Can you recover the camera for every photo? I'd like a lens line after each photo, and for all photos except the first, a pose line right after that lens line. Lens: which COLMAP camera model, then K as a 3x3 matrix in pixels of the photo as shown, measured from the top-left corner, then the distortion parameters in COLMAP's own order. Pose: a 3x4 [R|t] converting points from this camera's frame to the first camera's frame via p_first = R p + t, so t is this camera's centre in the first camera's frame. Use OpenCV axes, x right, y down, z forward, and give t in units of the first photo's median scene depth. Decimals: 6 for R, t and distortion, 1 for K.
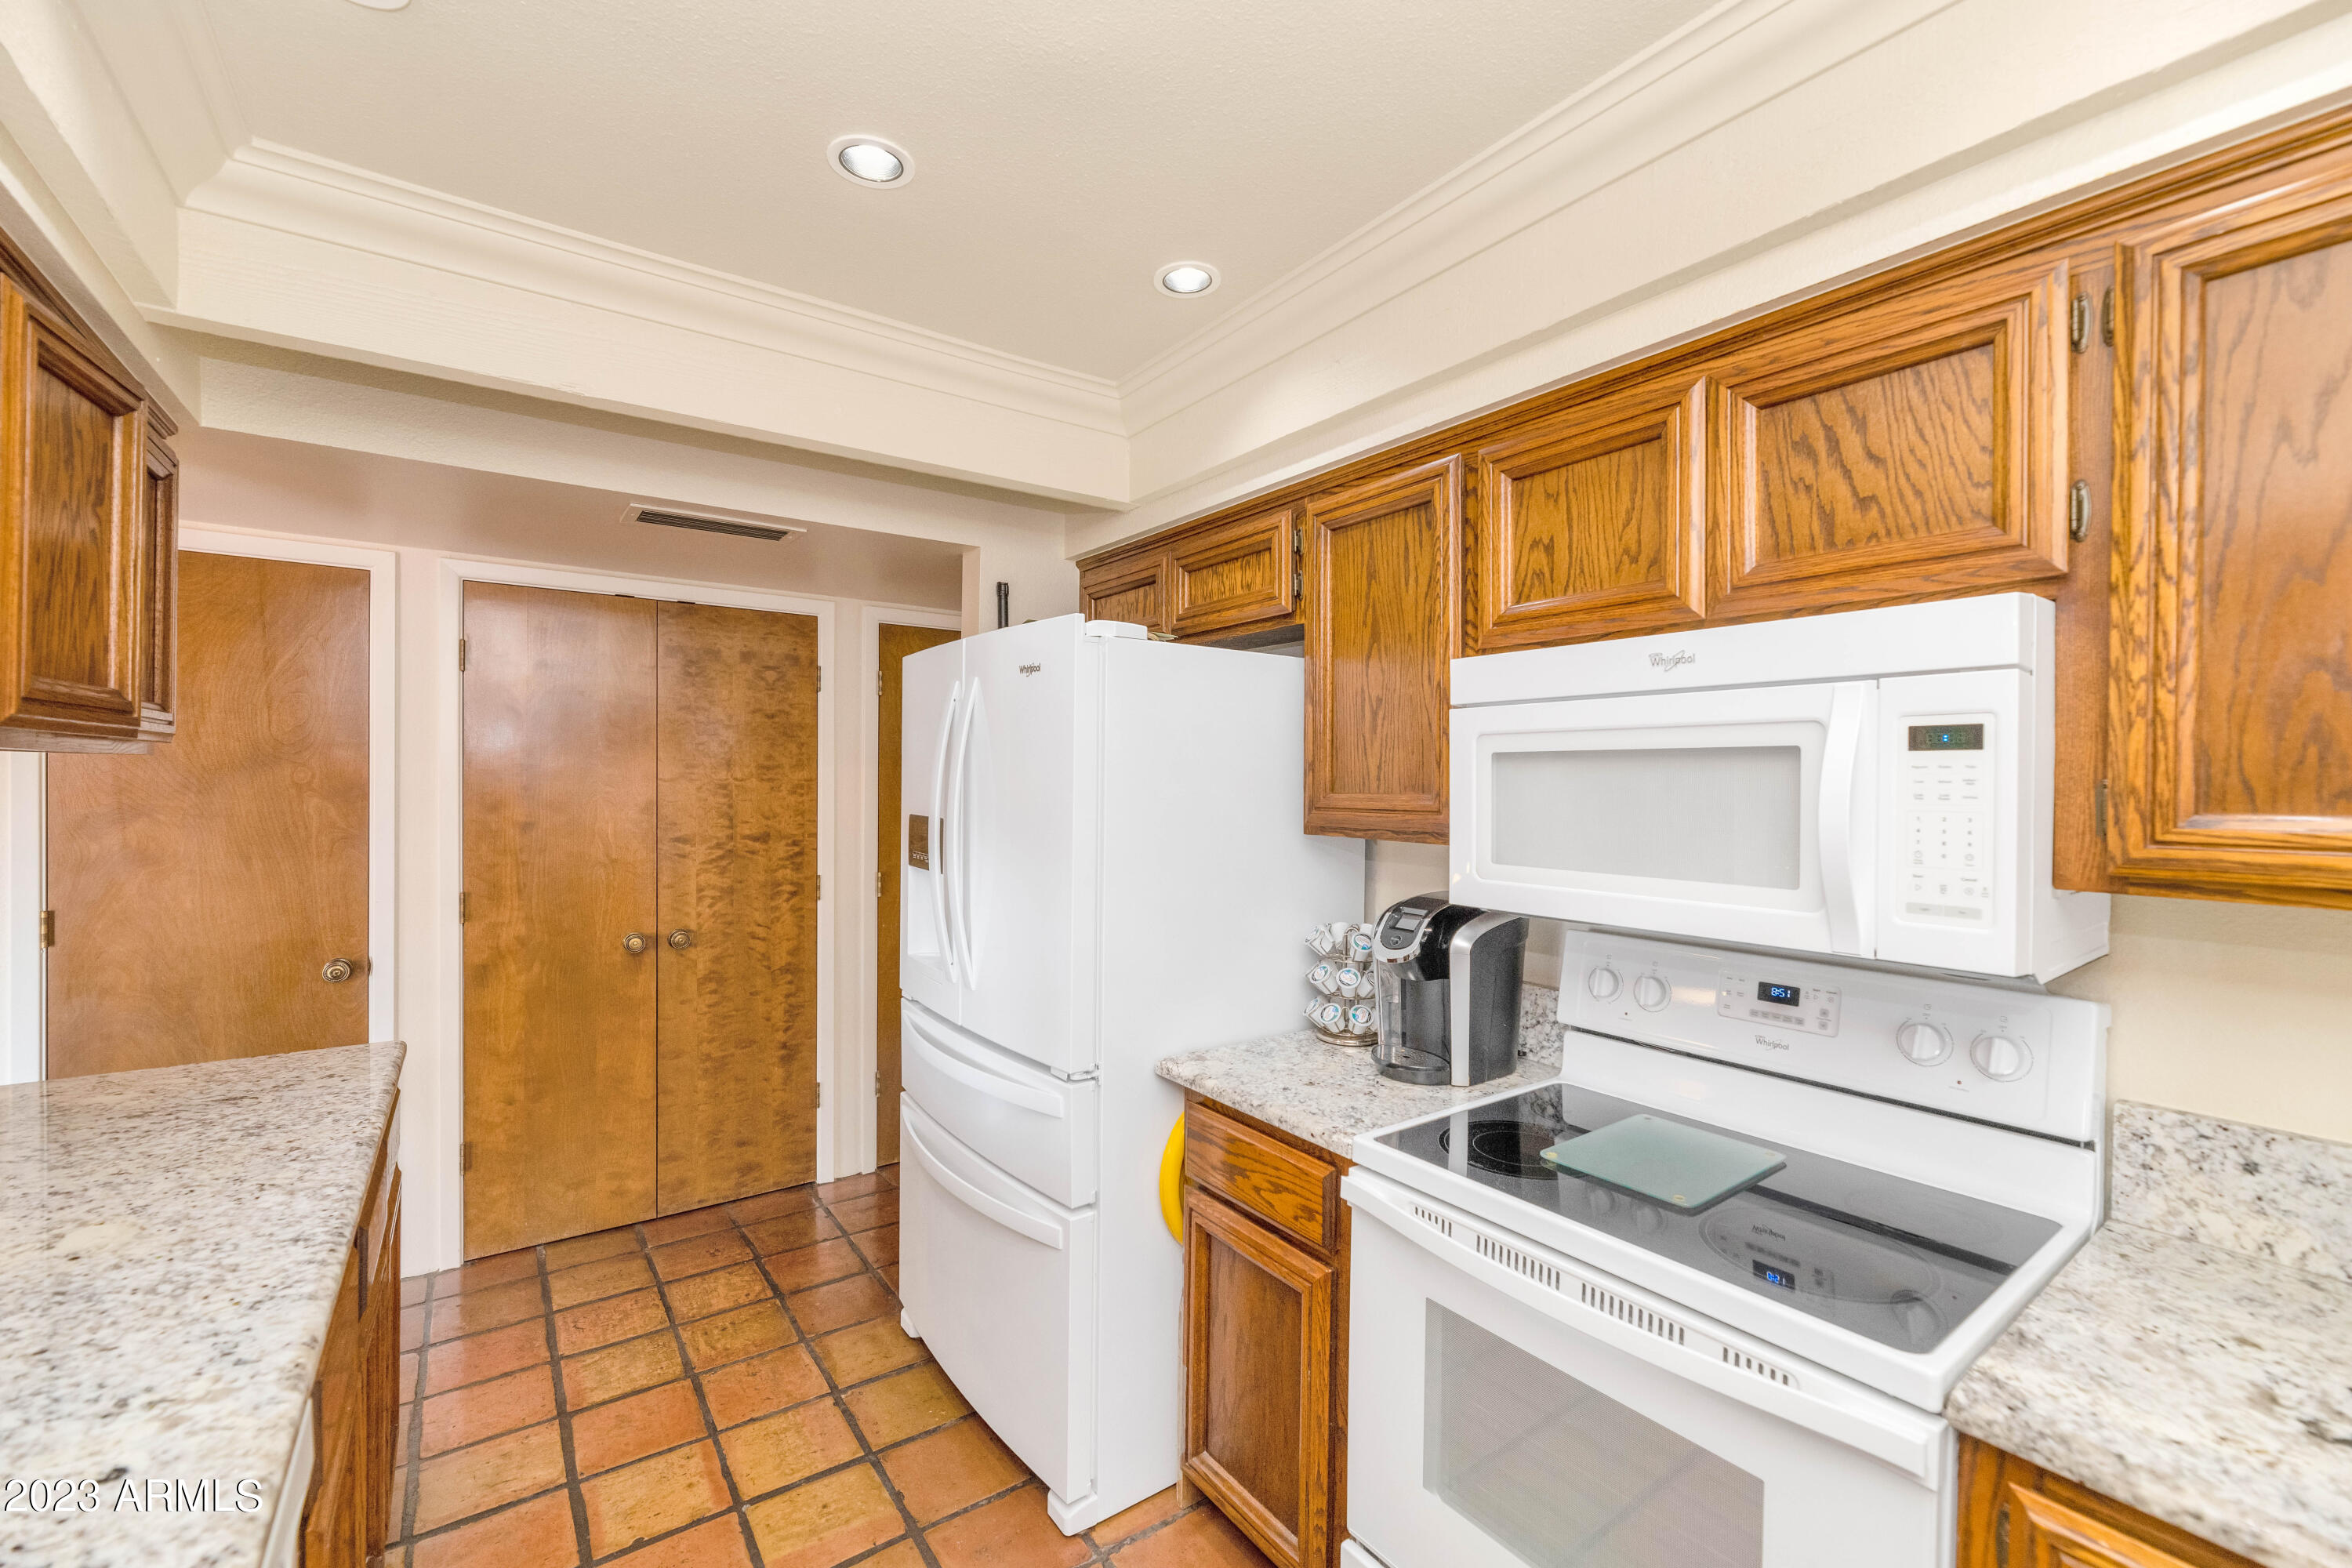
lens RADIAL K [[955.7, 0, 1173.9], [0, 955.7, 791.7], [0, 0, 1]] dist [0.003331, 0.000047]
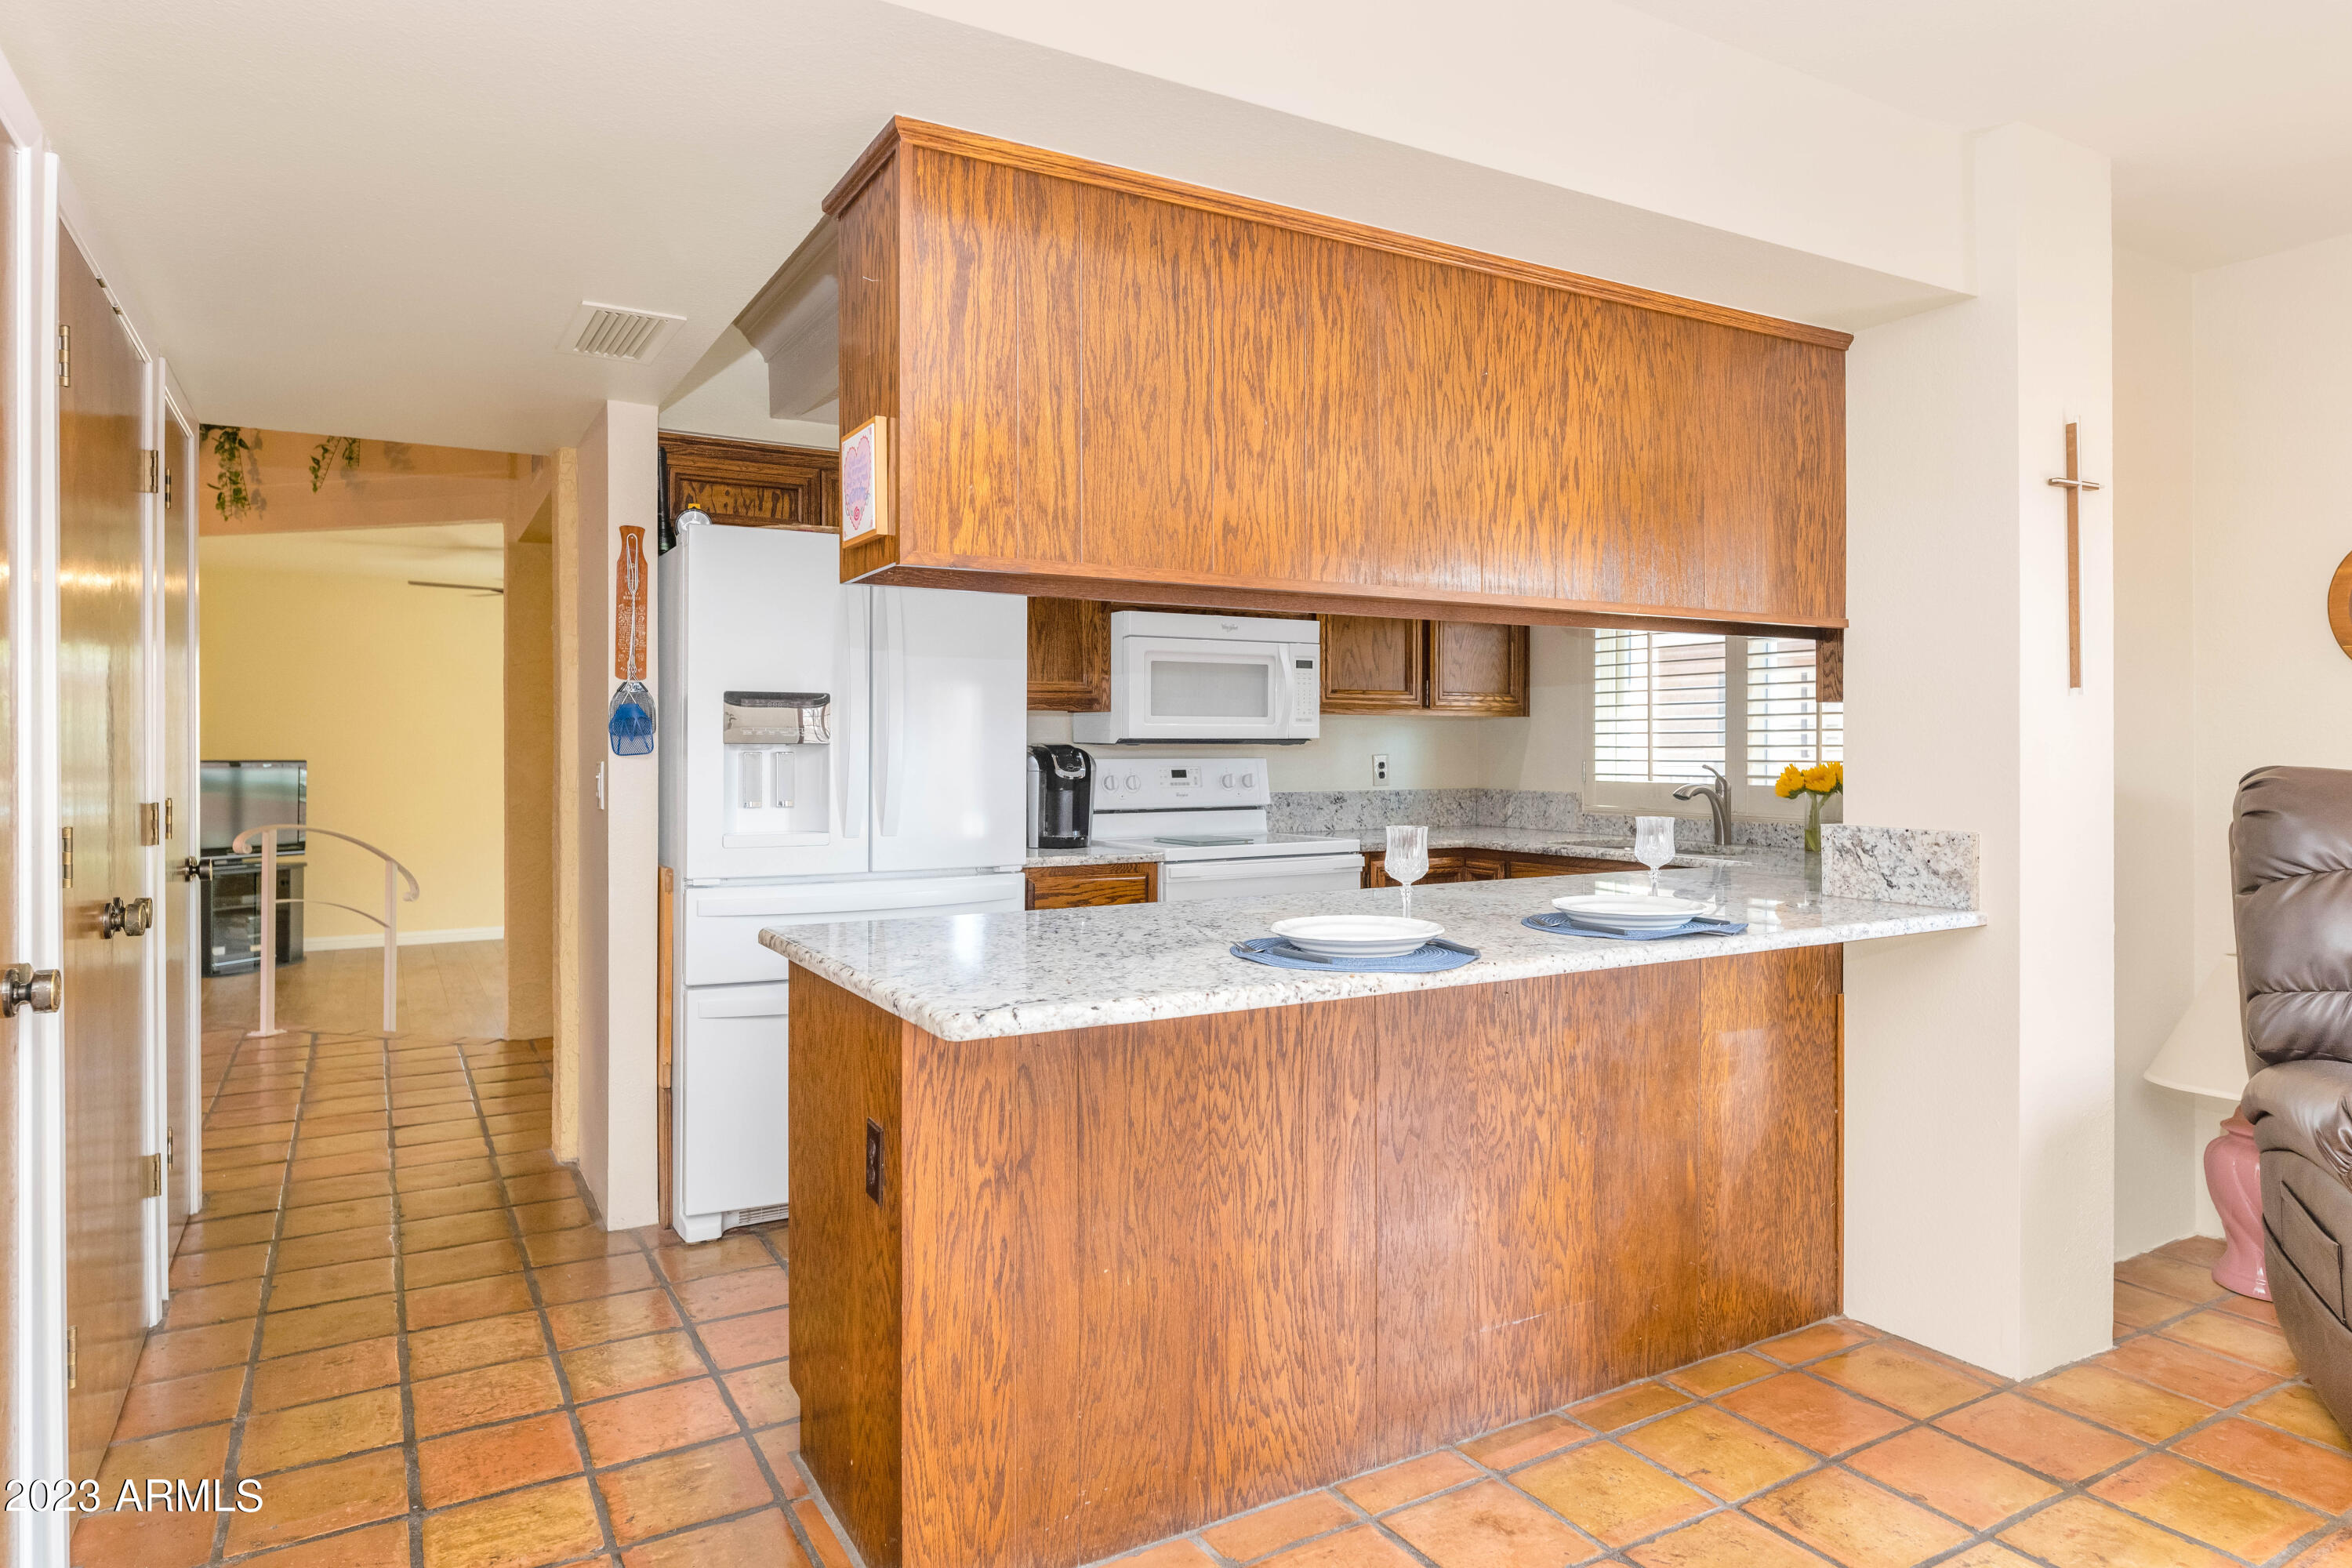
lens RADIAL K [[1406.2, 0, 1188.0], [0, 1406.2, 747.9], [0, 0, 1]] dist [-0.003216, 0.000467]
pose [[0.093285, -0.007675, 0.995610, -3.115368], [0.006100, 0.999956, 0.007137, 0.148020], [-0.995621, 0.005407, 0.093327, 0.777613]]
